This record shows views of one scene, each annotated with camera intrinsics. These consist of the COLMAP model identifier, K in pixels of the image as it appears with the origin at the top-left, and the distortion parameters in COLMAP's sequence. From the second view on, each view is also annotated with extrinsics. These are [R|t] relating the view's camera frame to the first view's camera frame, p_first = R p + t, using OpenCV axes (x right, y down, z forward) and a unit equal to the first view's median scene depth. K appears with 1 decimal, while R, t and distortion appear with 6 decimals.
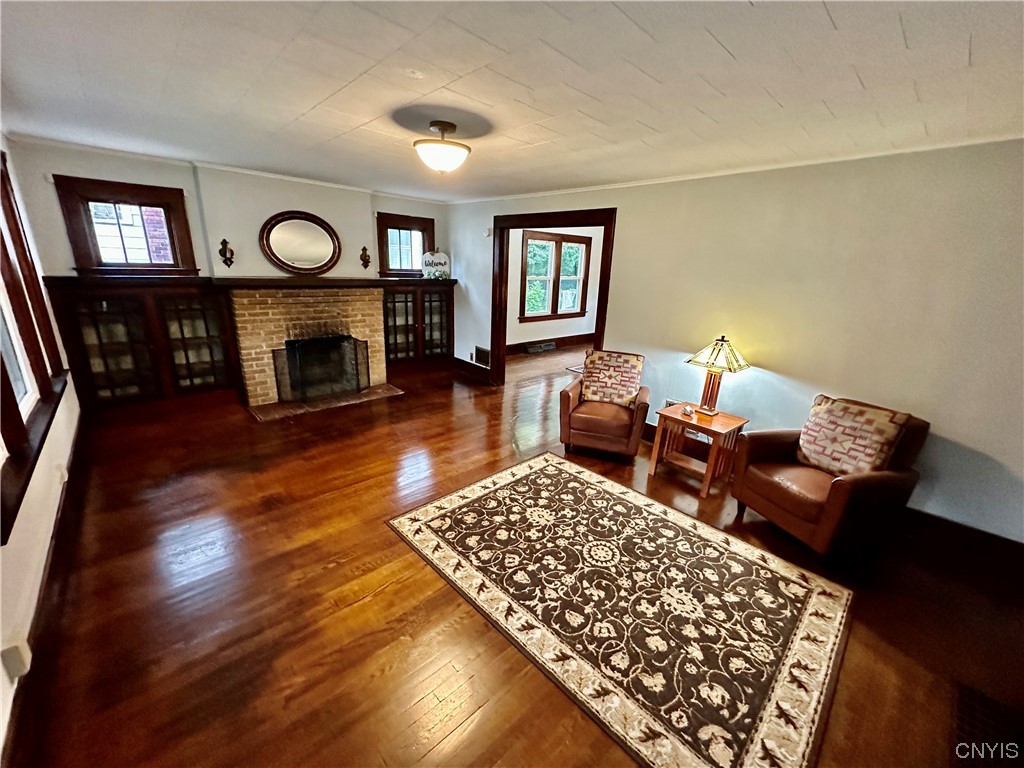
lens RADIAL K [[412.3, 0, 509.4], [0, 412.3, 383.9], [0, 0, 1]] dist [0.001507, 0.000233]
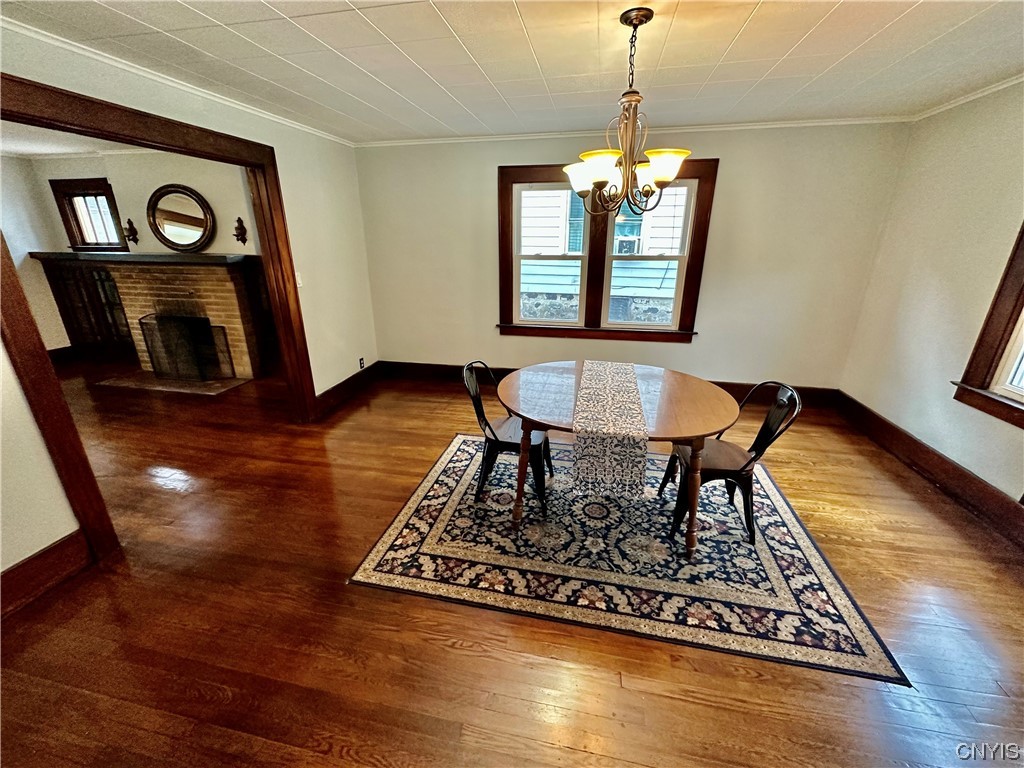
lens RADIAL K [[412.3, 0, 509.4], [0, 412.3, 383.9], [0, 0, 1]] dist [0.001507, 0.000233]
pose [[0.583749, 0.238276, -0.776184, 0.759513], [-0.207618, 0.967993, 0.141014, -0.248624], [0.784941, 0.078833, 0.614535, 0.992569]]
